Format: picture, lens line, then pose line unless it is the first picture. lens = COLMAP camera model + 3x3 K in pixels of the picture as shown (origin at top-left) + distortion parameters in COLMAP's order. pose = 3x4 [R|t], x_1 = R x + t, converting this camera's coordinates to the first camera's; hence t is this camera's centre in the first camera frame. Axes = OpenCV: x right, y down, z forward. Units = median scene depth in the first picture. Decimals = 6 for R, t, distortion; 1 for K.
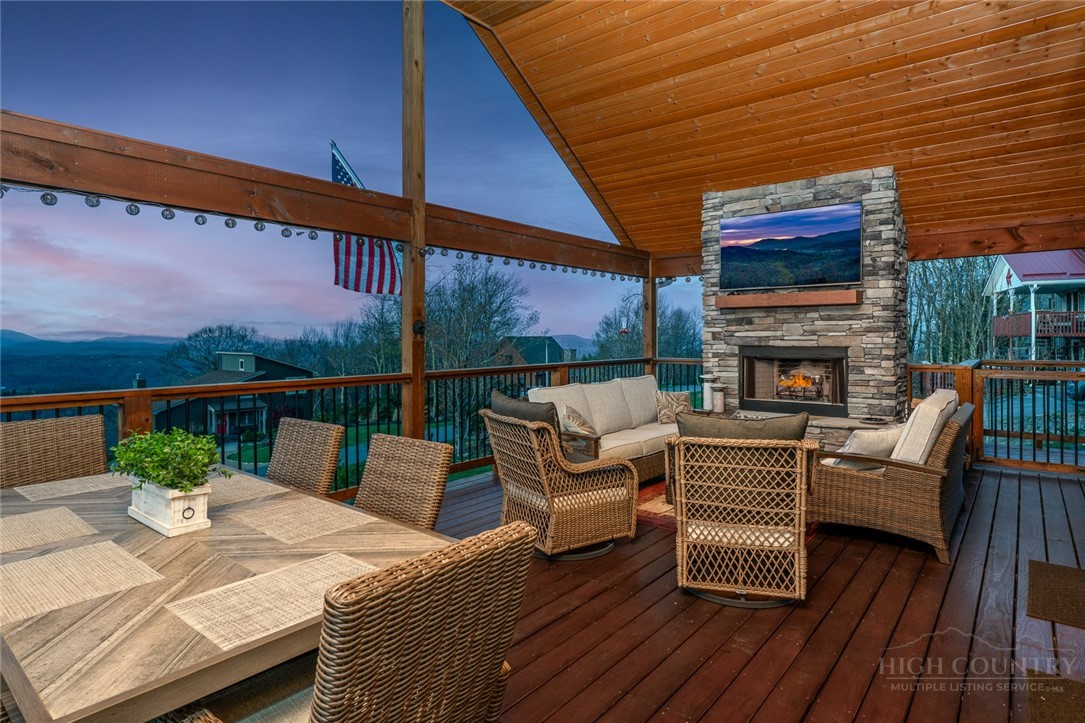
lens RADIAL K [[596.6, 0, 544.5], [0, 596.6, 355.3], [0, 0, 1]] dist [0.000465, 0.001728]
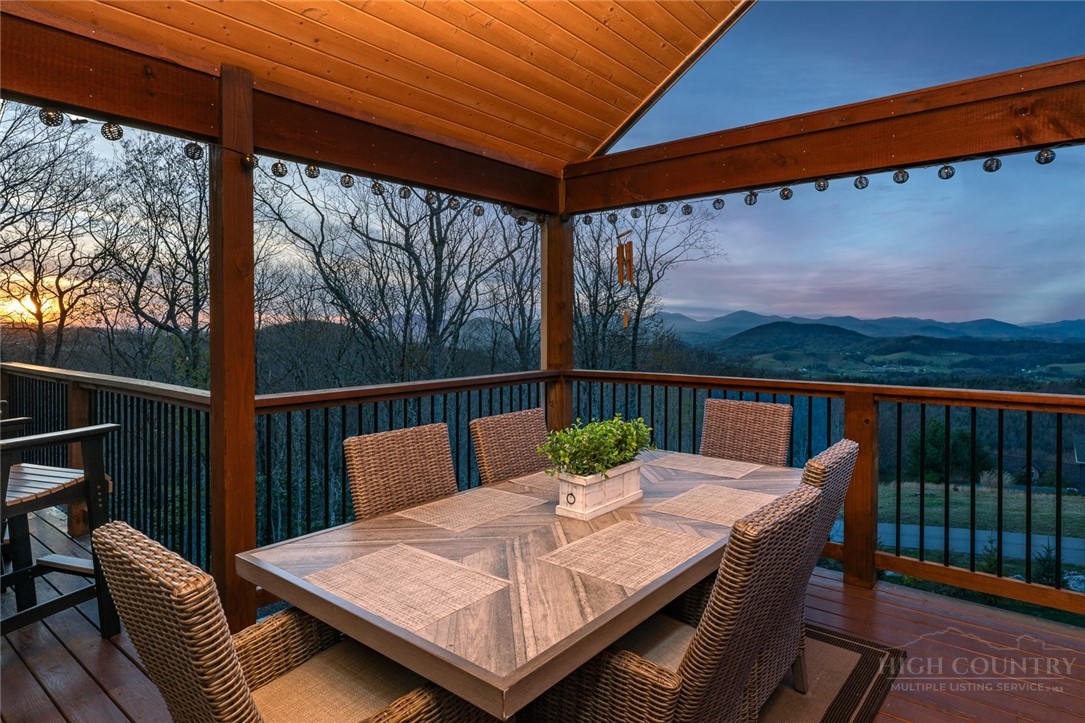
lens RADIAL K [[640.1, 0, 539.6], [0, 640.1, 336.4], [0, 0, 1]] dist [-0.004245, -0.000533]
pose [[-0.026601, 0.016422, -0.999511, 0.545883], [-0.026033, 0.999515, 0.017115, -0.035943], [0.999307, 0.026476, -0.026161, 1.044623]]
